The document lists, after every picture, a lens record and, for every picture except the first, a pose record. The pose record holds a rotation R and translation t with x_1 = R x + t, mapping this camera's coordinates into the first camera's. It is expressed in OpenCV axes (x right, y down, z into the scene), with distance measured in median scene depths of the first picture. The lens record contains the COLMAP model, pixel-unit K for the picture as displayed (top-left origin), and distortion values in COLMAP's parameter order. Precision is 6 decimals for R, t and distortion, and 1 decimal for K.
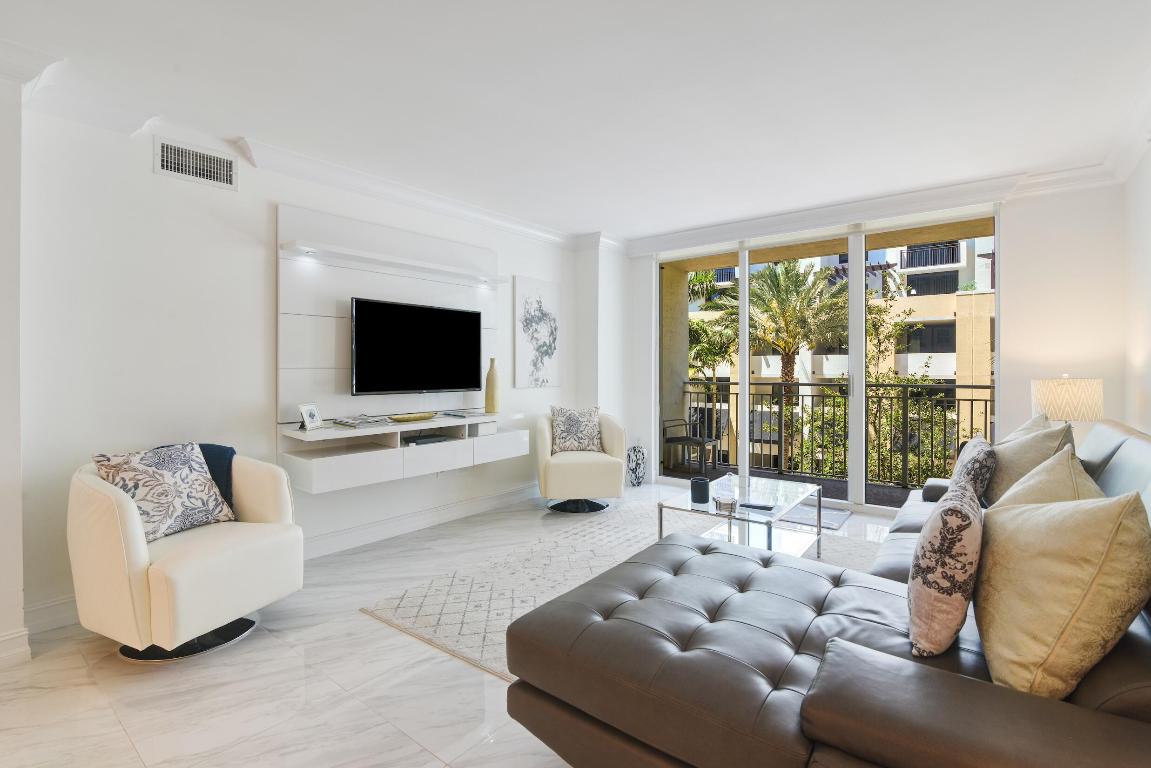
lens RADIAL K [[533.8, 0, 572.2], [0, 533.8, 375.6], [0, 0, 1]] dist [-0.022945, 0.002311]
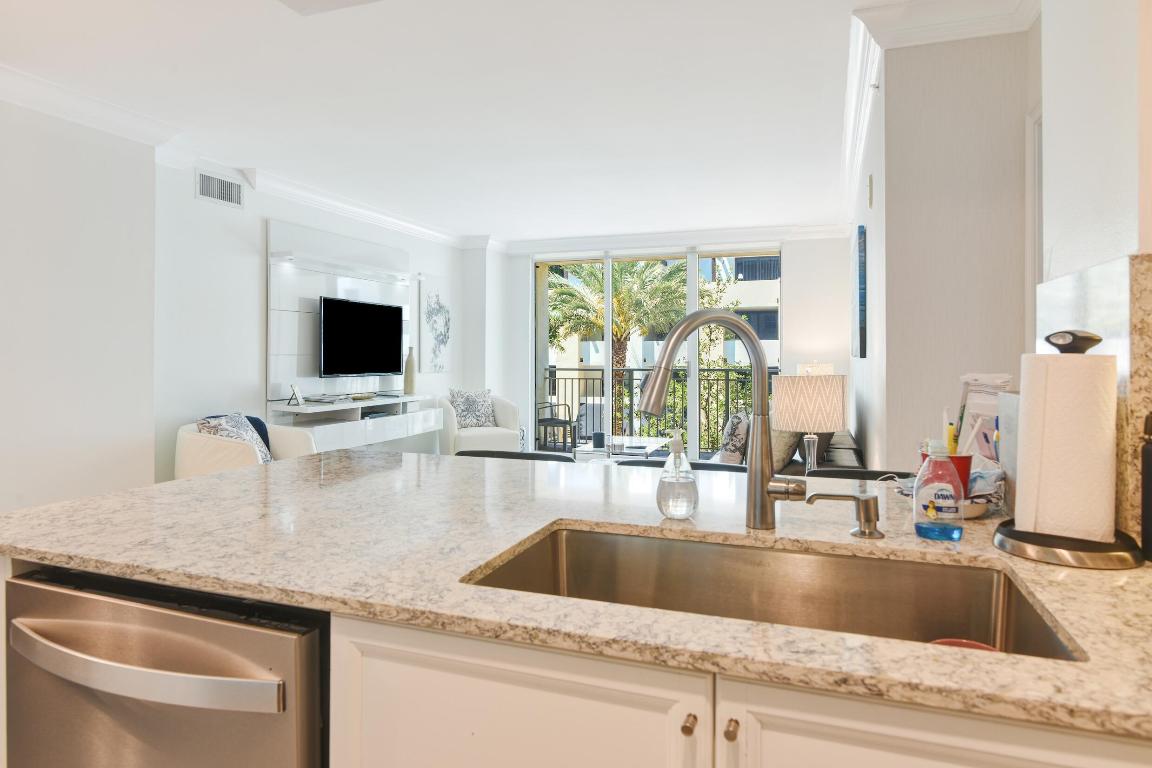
lens RADIAL K [[699.0, 0, 567.7], [0, 699.0, 350.2], [0, 0, 1]] dist [0.000041, 0.000469]
pose [[0.948240, 0.005244, 0.317512, -0.278164], [0.001206, 0.999797, -0.020114, 0.005594], [-0.317553, 0.019455, 0.948041, -0.489893]]
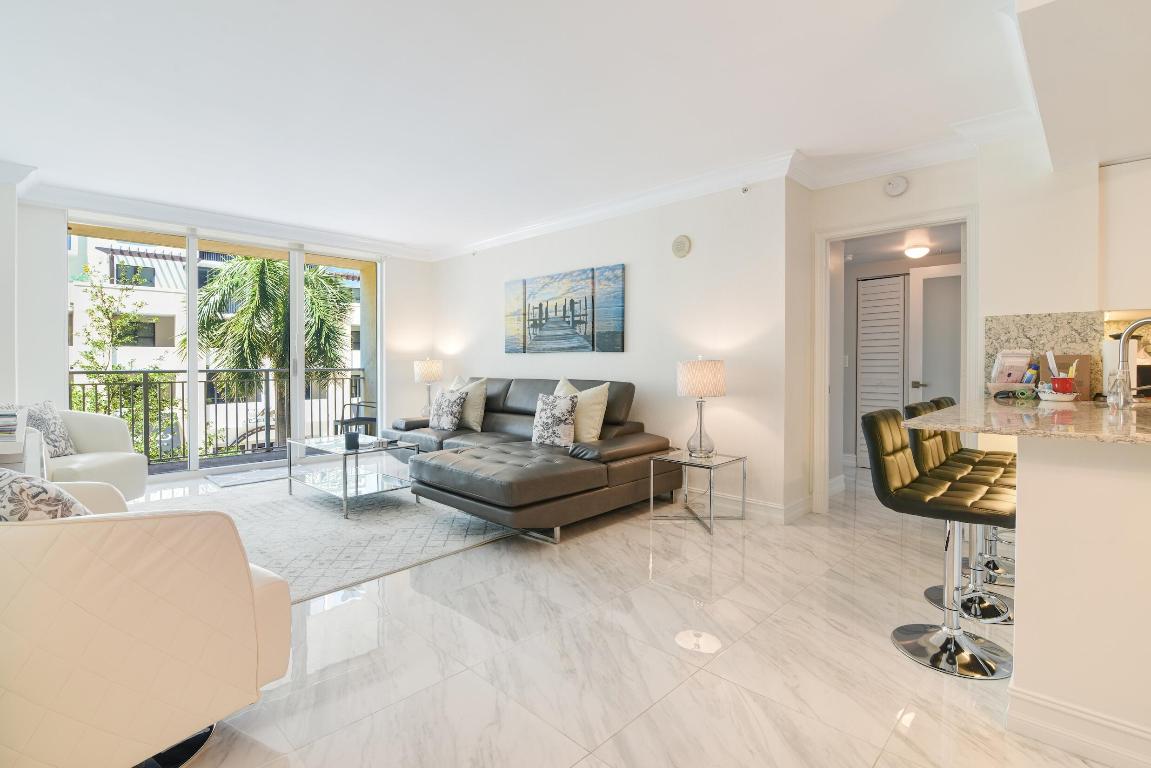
lens RADIAL K [[533.8, 0, 562.3], [0, 533.8, 369.8], [0, 0, 1]] dist [-0.022945, 0.002311]
pose [[0.089103, -0.005457, 0.996007, -0.647588], [0.010593, 0.999934, 0.004531, 0.022080], [-0.995966, 0.010147, 0.089155, 0.212894]]
